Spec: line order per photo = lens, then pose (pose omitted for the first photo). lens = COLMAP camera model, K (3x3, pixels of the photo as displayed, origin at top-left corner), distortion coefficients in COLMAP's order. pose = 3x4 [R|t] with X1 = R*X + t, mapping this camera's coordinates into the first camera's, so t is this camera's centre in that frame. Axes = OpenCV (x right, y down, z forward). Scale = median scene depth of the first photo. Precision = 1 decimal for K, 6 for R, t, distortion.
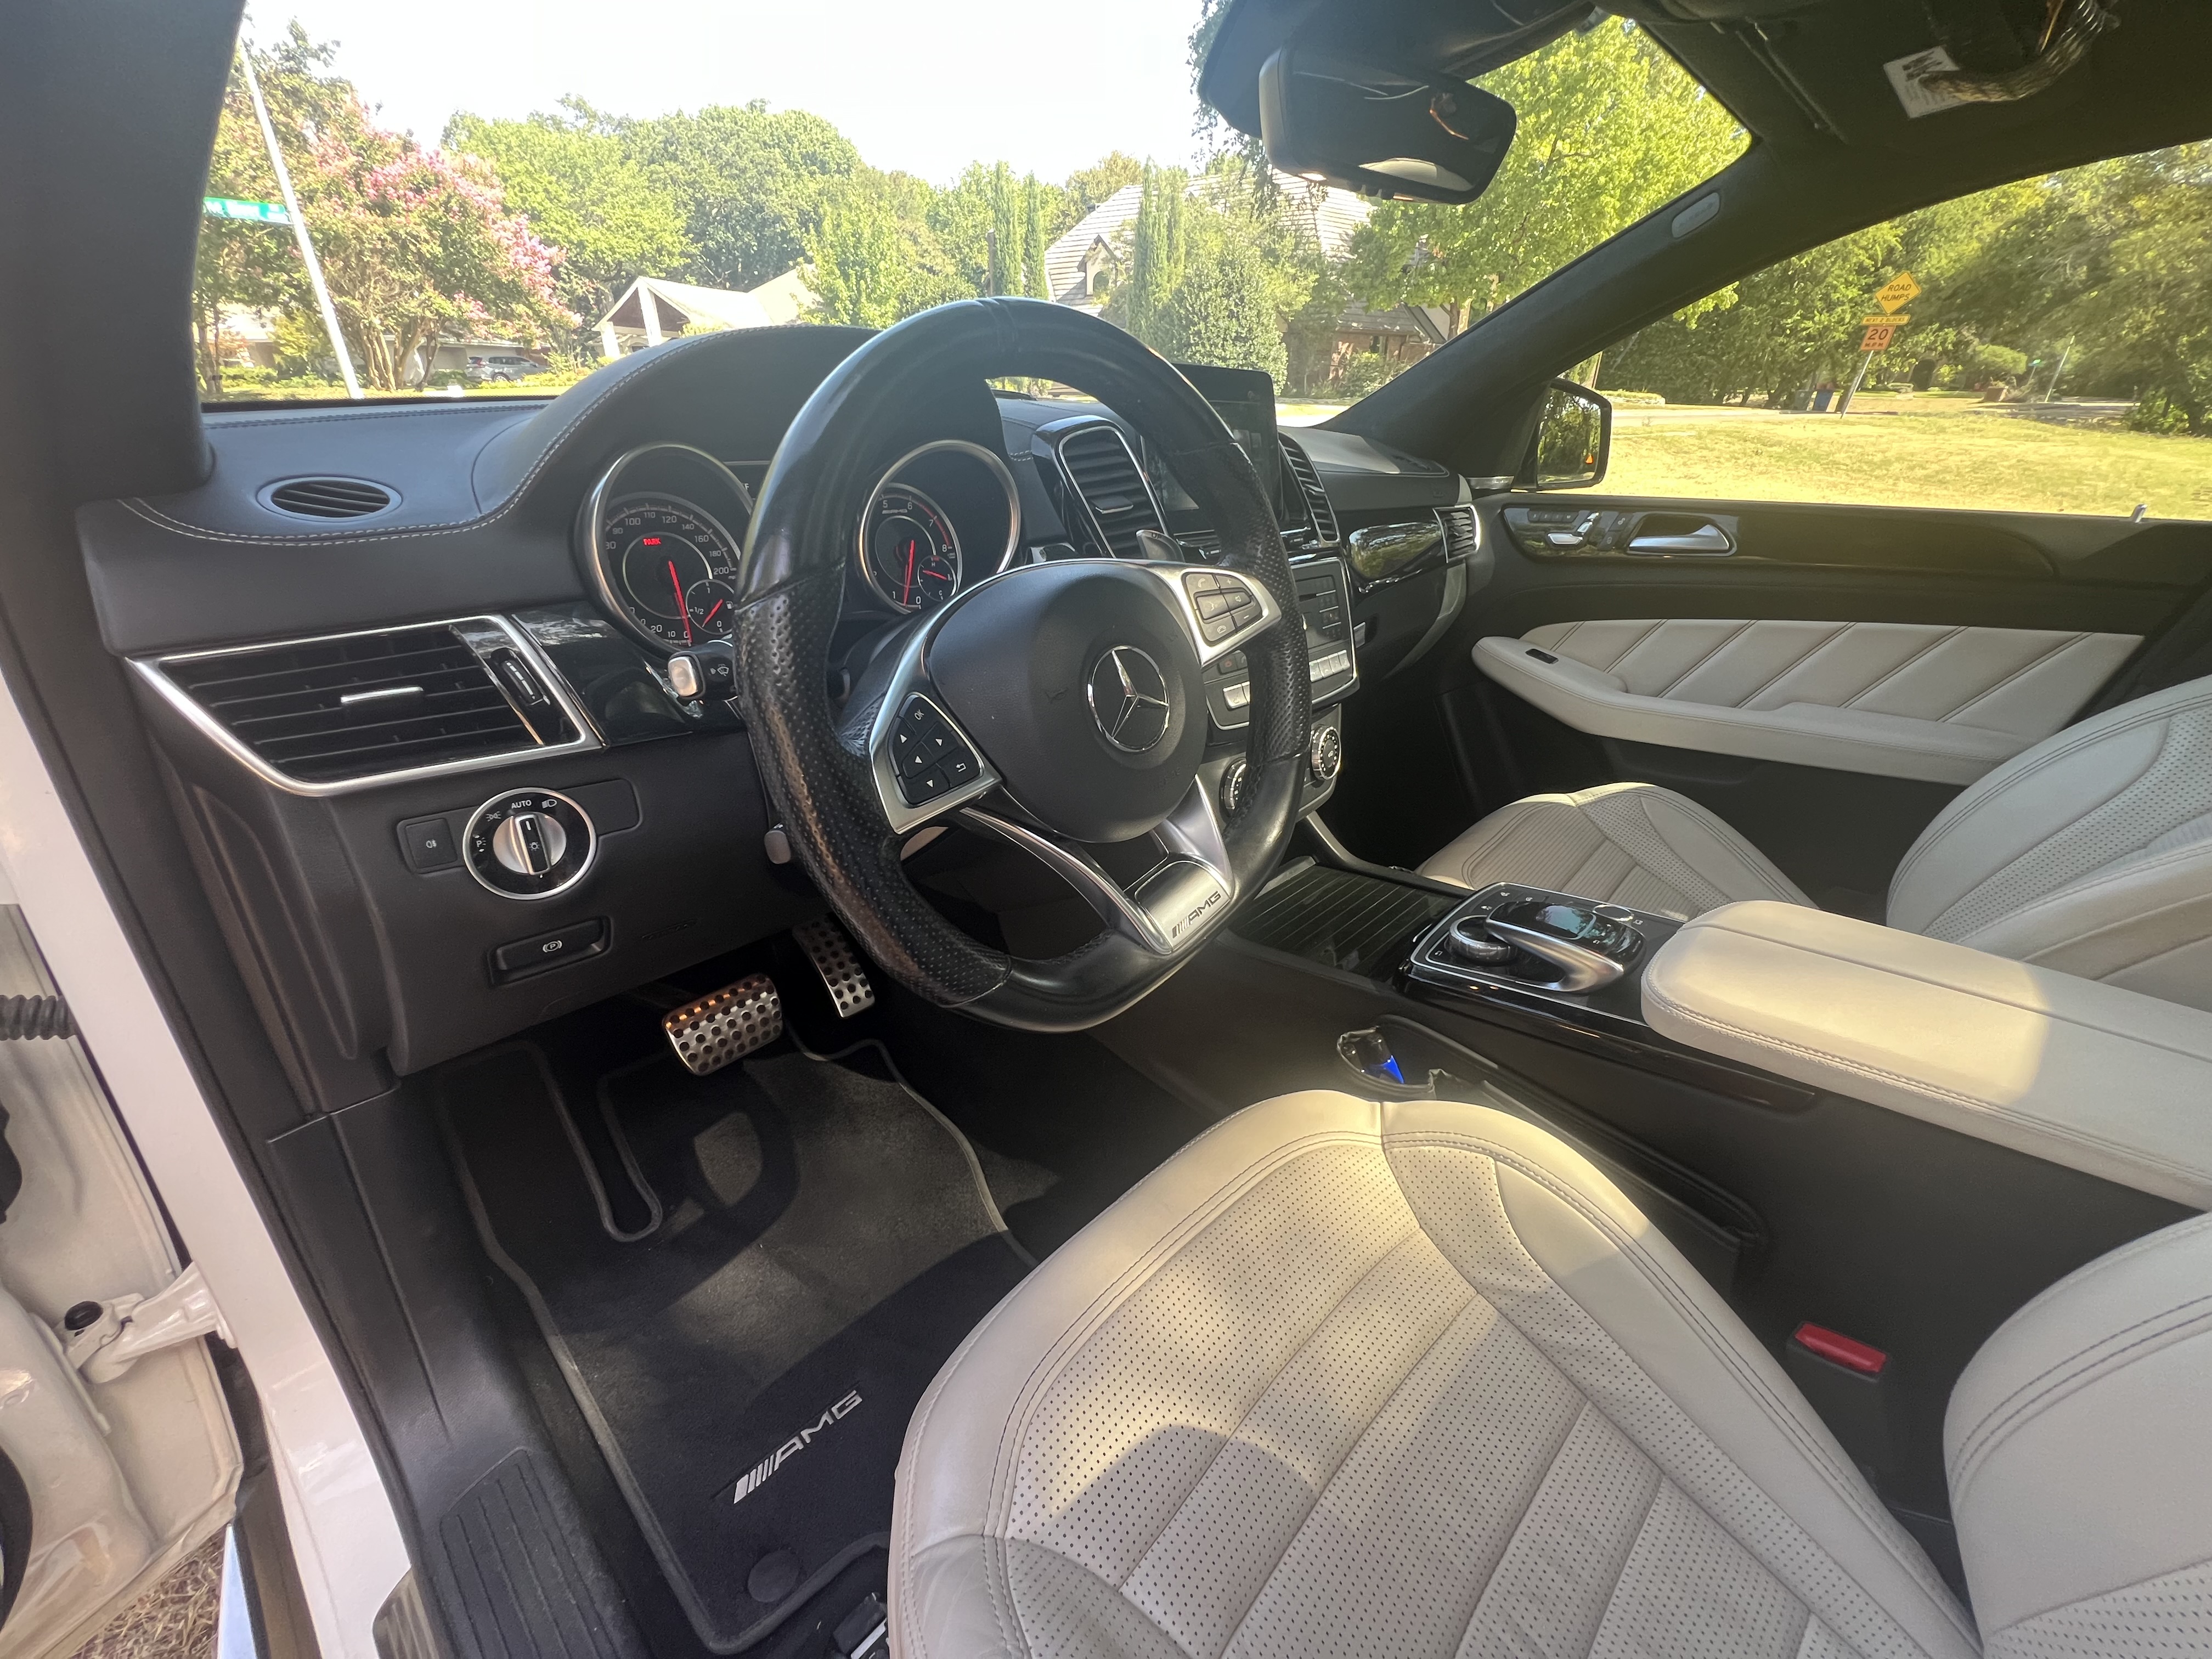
lens RADIAL K [[888.1, 0, 1102.4], [0, 888.1, 834.1], [0, 0, 1]] dist [-0.008445, 0.001933]
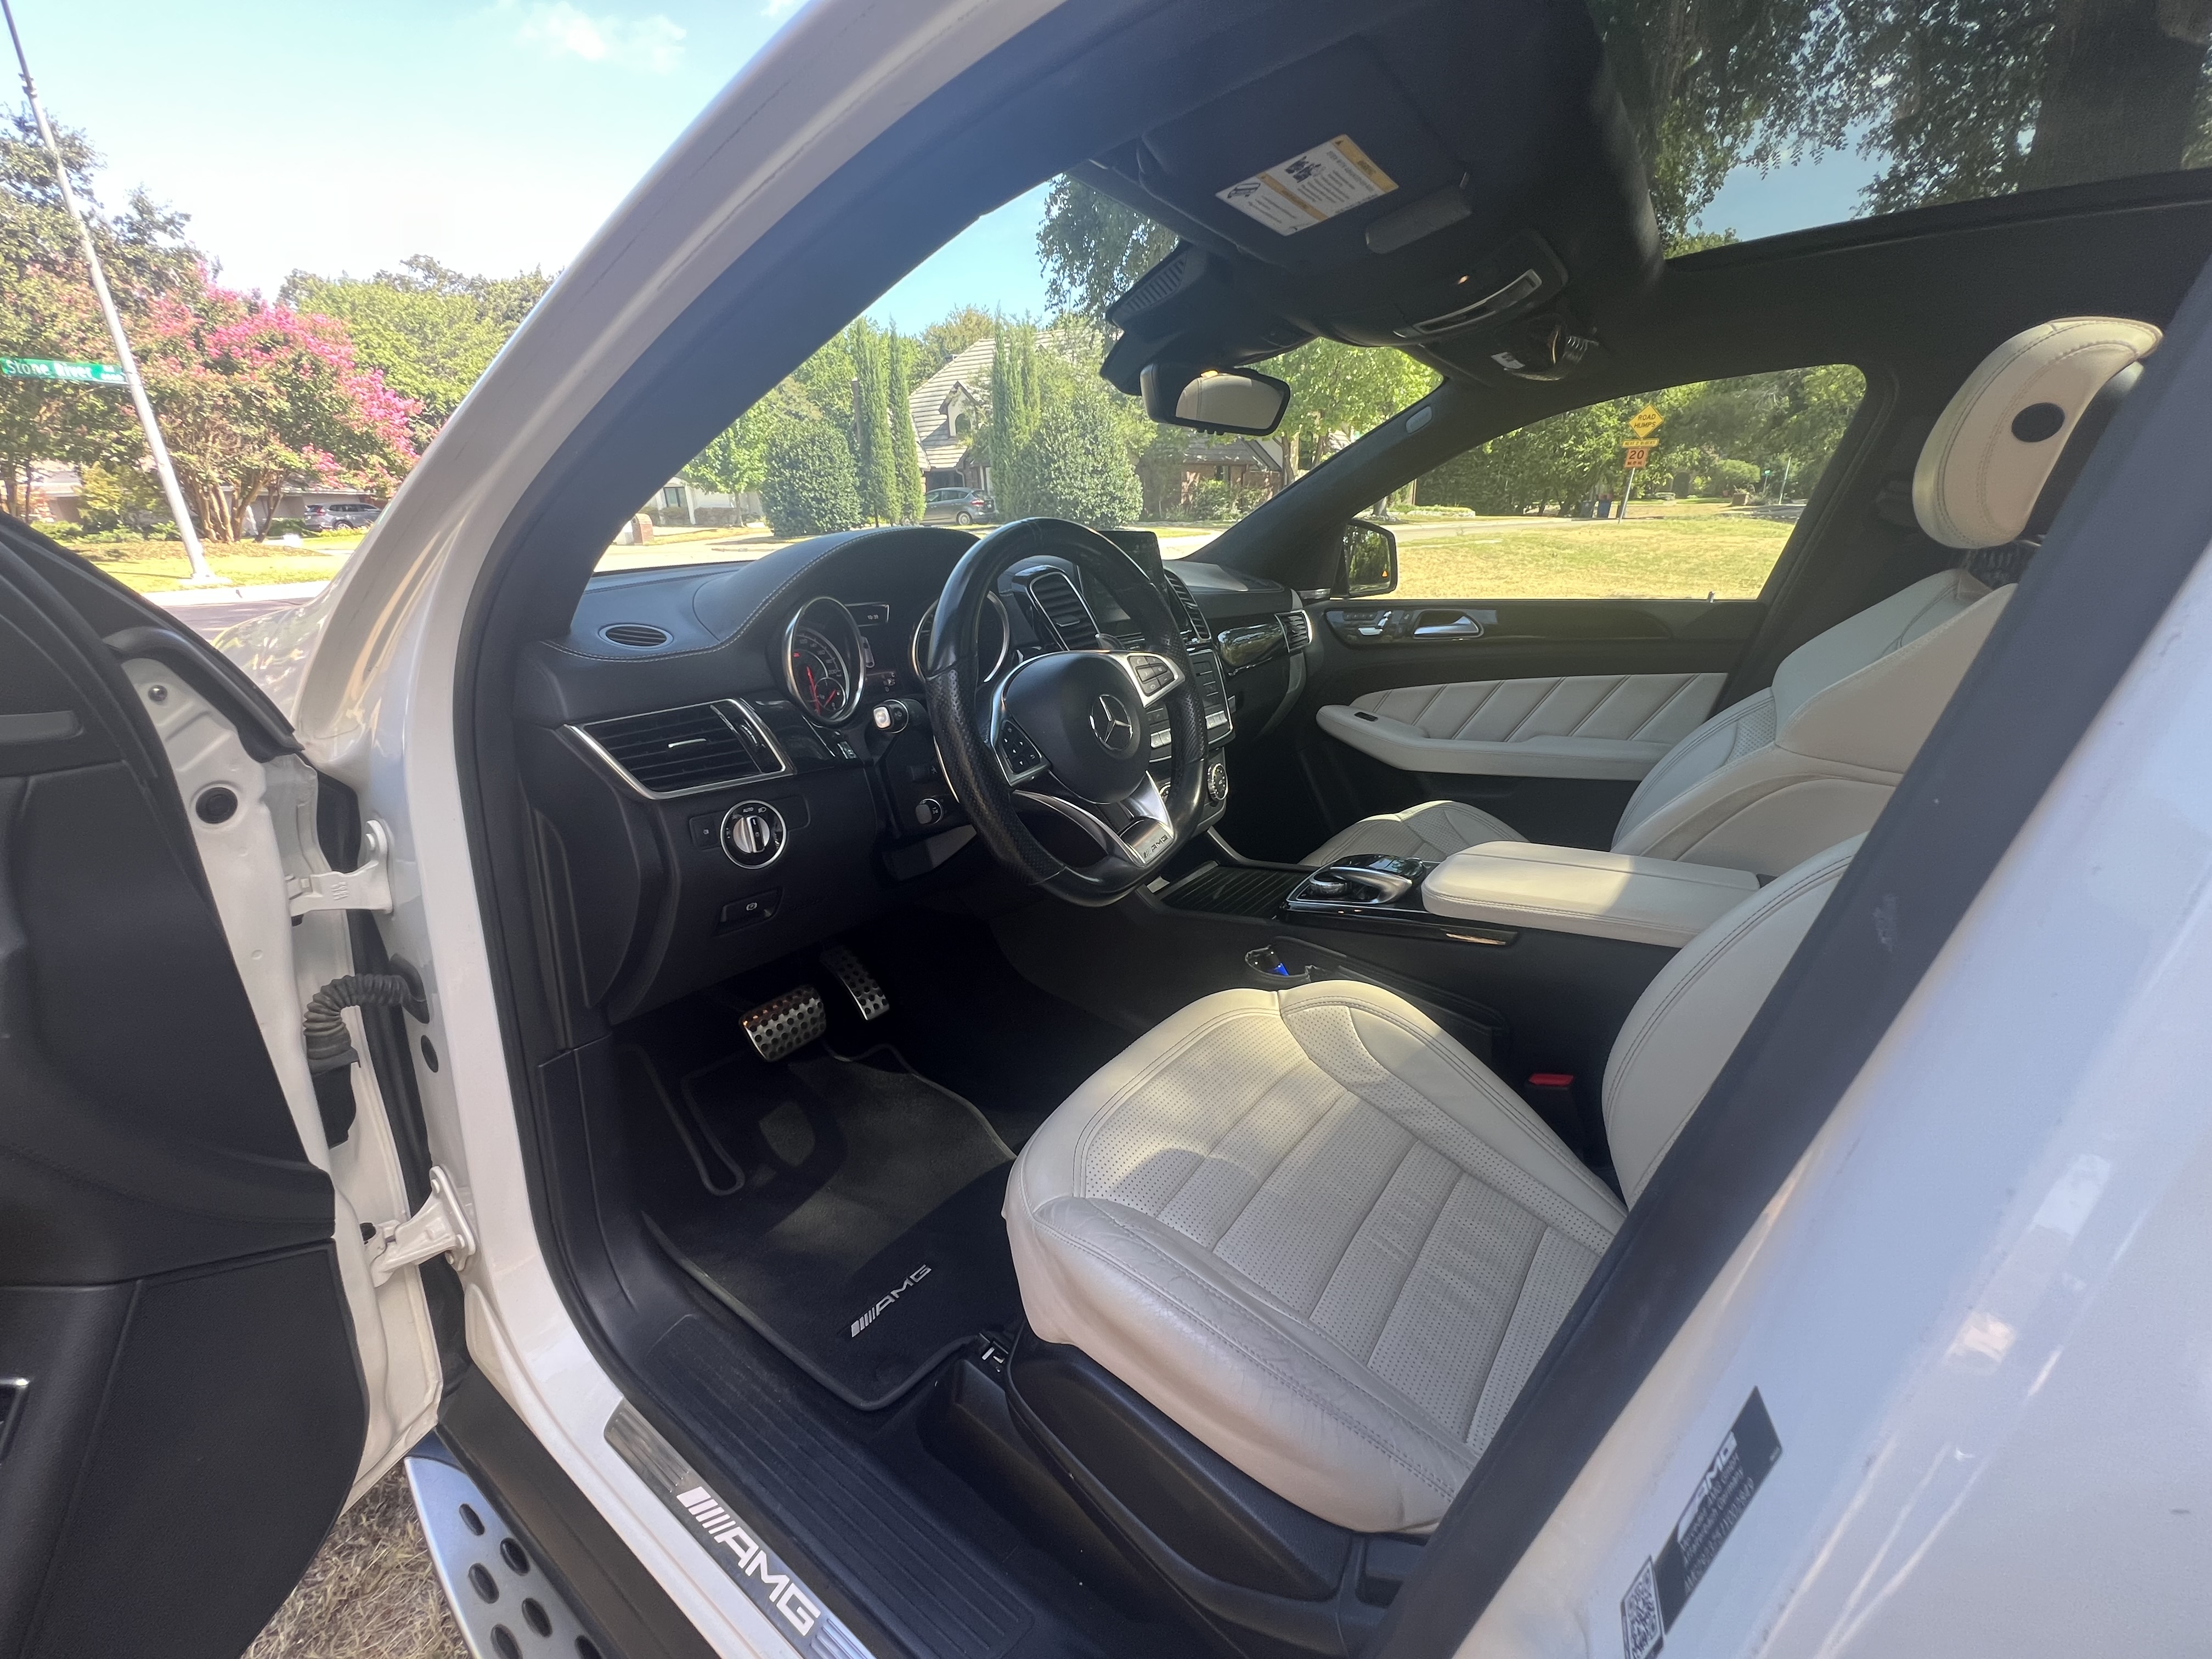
lens RADIAL K [[888.2, 0, 1104.9], [0, 888.2, 837.2], [0, 0, 1]] dist [-0.006316, 0.000939]
pose [[0.989330, -0.074300, 0.125322, -0.083404], [0.088537, 0.989739, -0.112148, 0.103753], [-0.115703, 0.122047, 0.985757, -0.278791]]
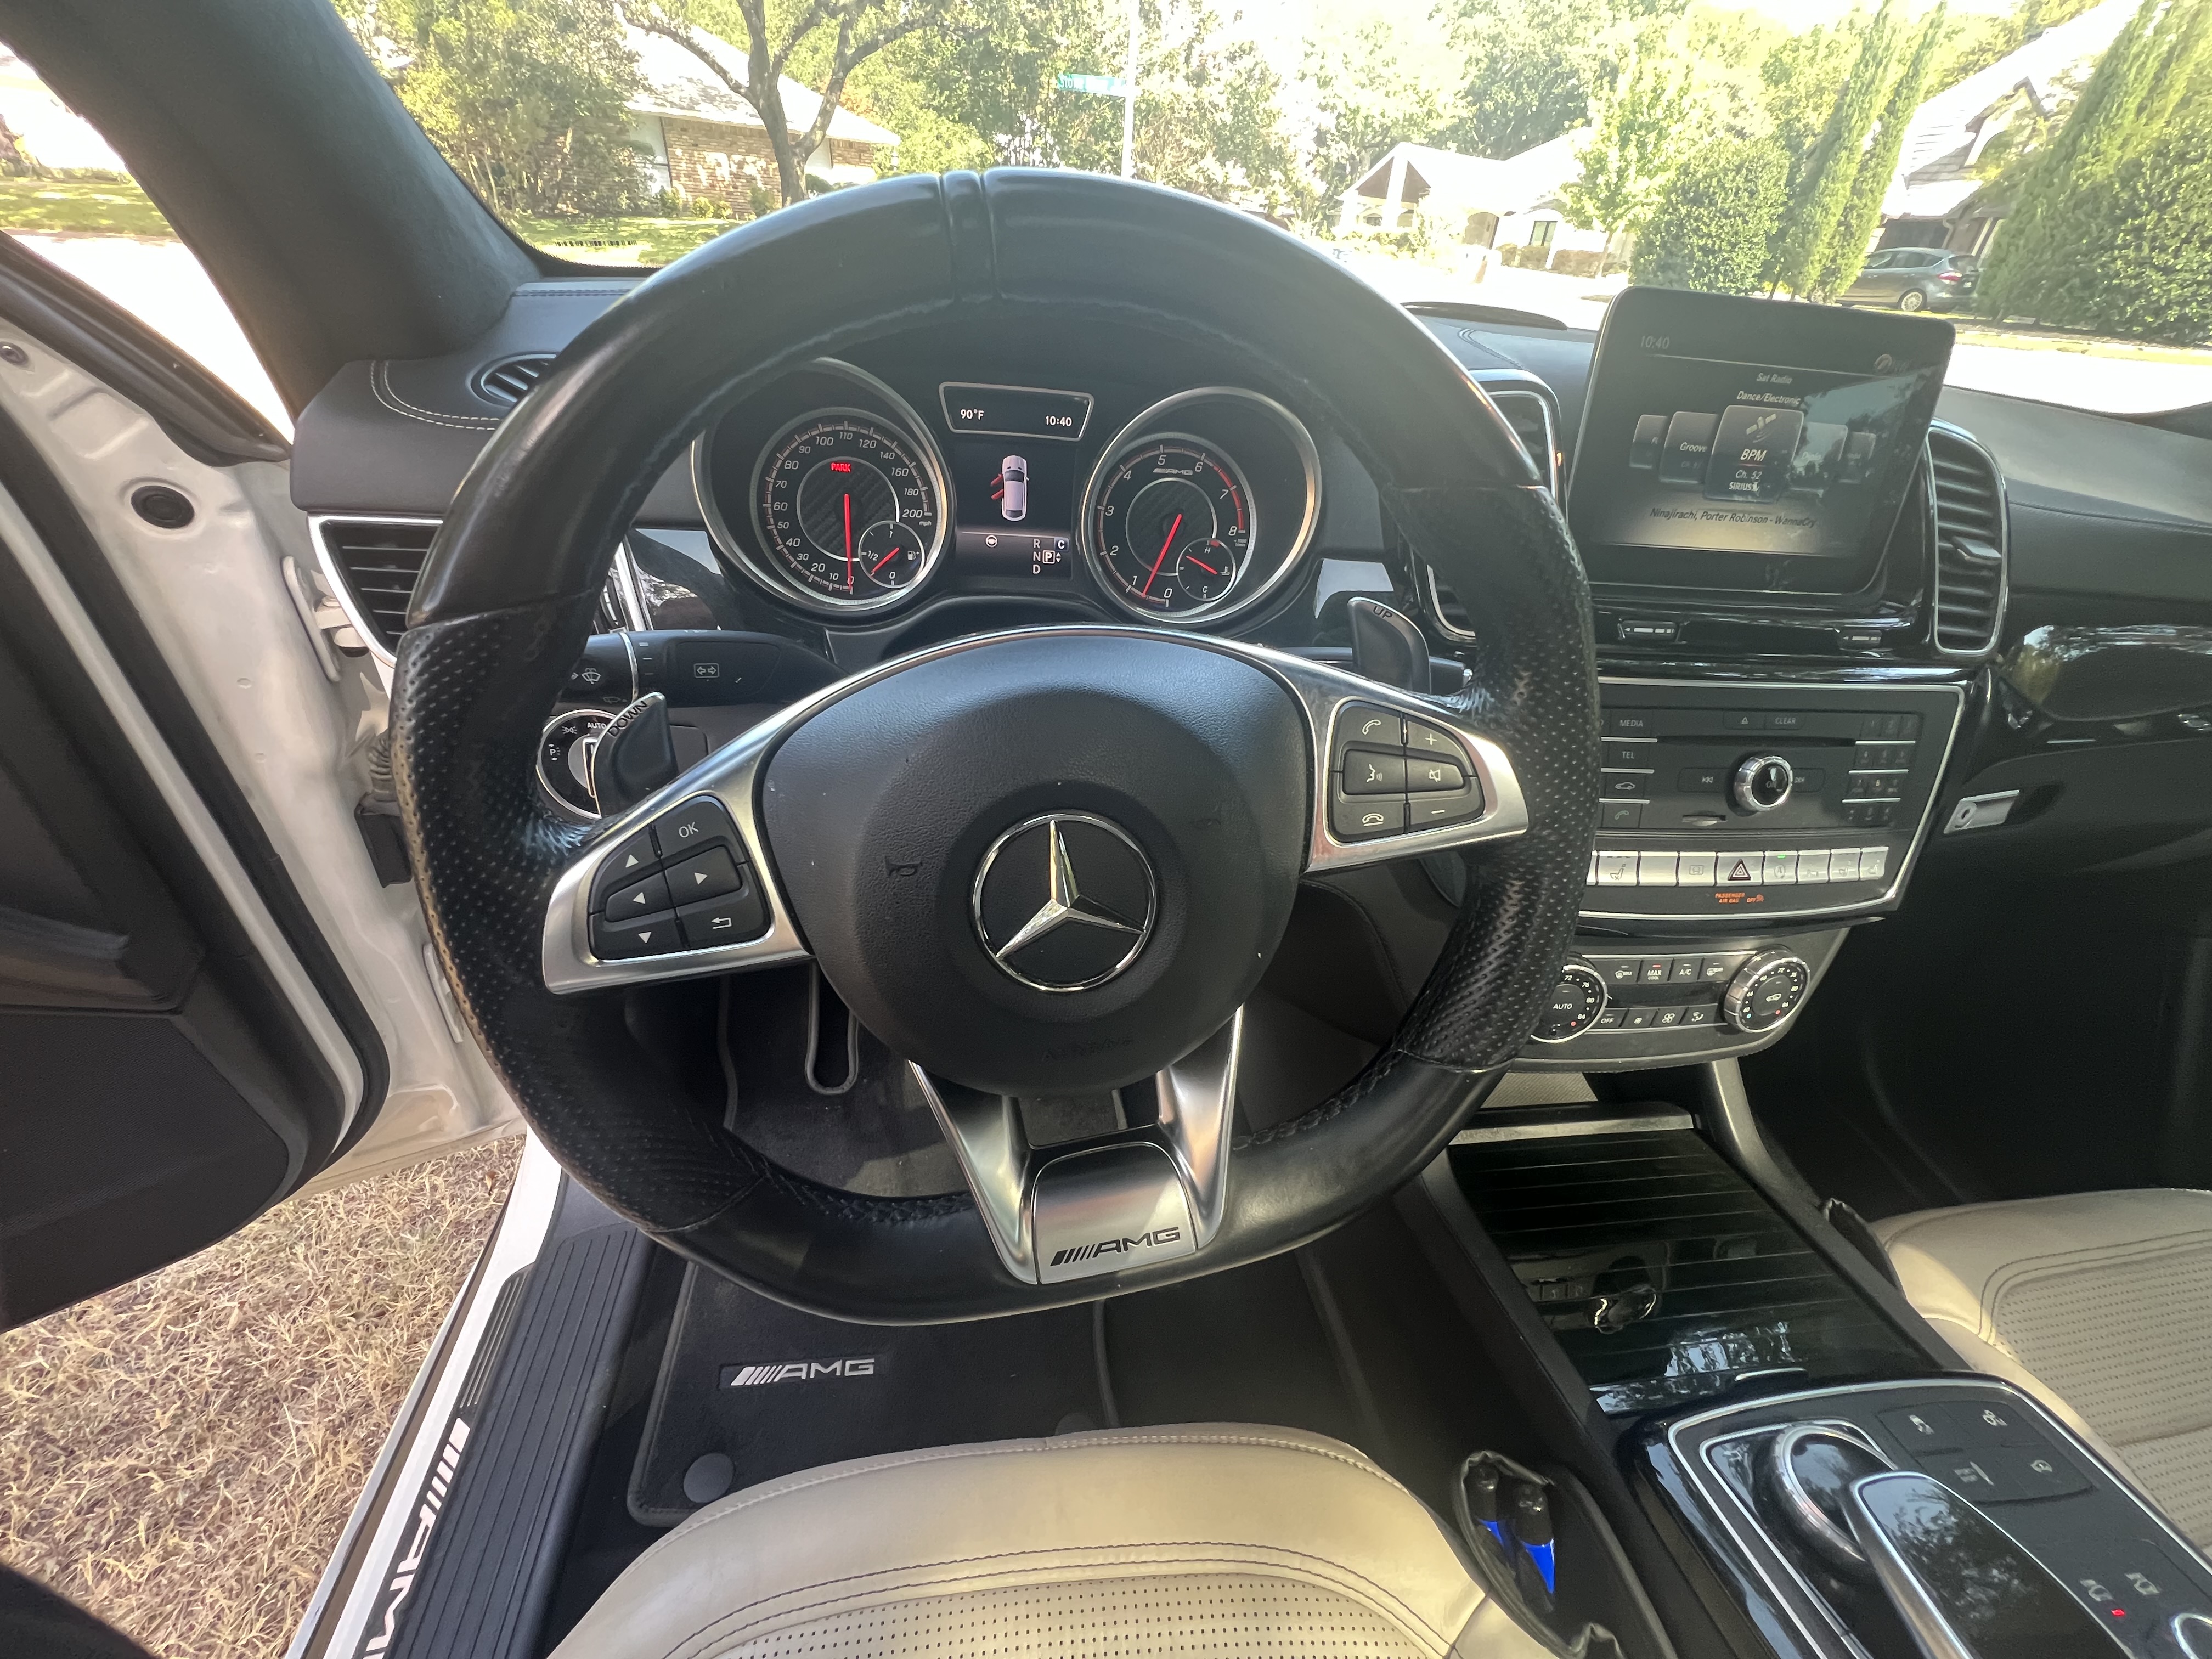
lens RADIAL K [[888.2, 0, 1105.8], [0, 888.2, 824.7], [0, 0, 1]] dist [-0.006316, 0.000939]
pose [[0.777040, 0.376755, -0.504246, 0.121340], [-0.327350, 0.926111, 0.187512, -0.118135], [0.537634, 0.019360, 0.842956, 0.192969]]
